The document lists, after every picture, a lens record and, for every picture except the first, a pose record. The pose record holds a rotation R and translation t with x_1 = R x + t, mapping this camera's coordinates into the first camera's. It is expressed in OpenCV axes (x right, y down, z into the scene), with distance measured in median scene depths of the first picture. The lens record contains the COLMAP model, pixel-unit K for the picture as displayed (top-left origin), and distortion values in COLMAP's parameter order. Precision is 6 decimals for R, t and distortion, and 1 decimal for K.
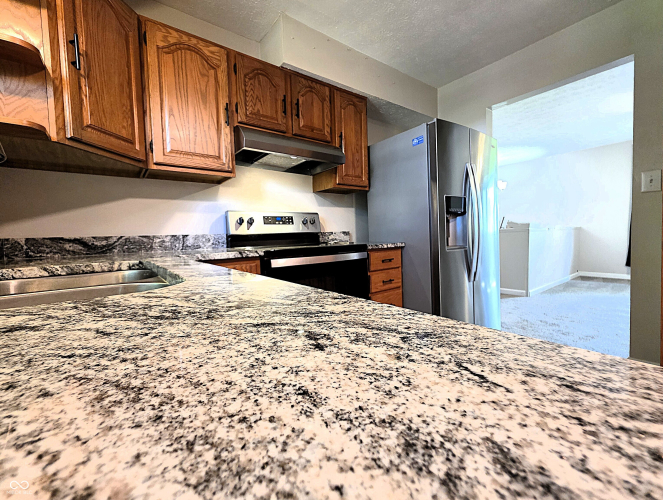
lens RADIAL K [[283.8, 0, 322.7], [0, 283.8, 249.3], [0, 0, 1]] dist [0.000245, -0.000317]
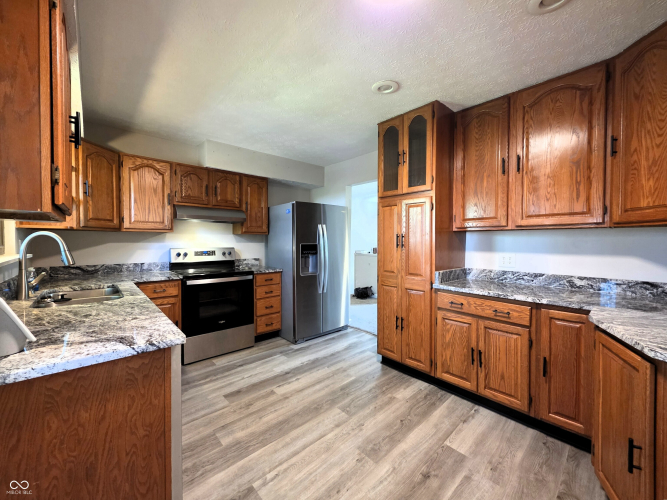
lens RADIAL K [[275.1, 0, 329.9], [0, 275.1, 247.6], [0, 0, 1]] dist [0.001052, 0.000089]
pose [[0.995868, 0.036135, 0.083312, 0.481016], [-0.034410, 0.999165, -0.022041, -0.139269], [-0.084039, 0.019083, 0.996280, -0.725708]]
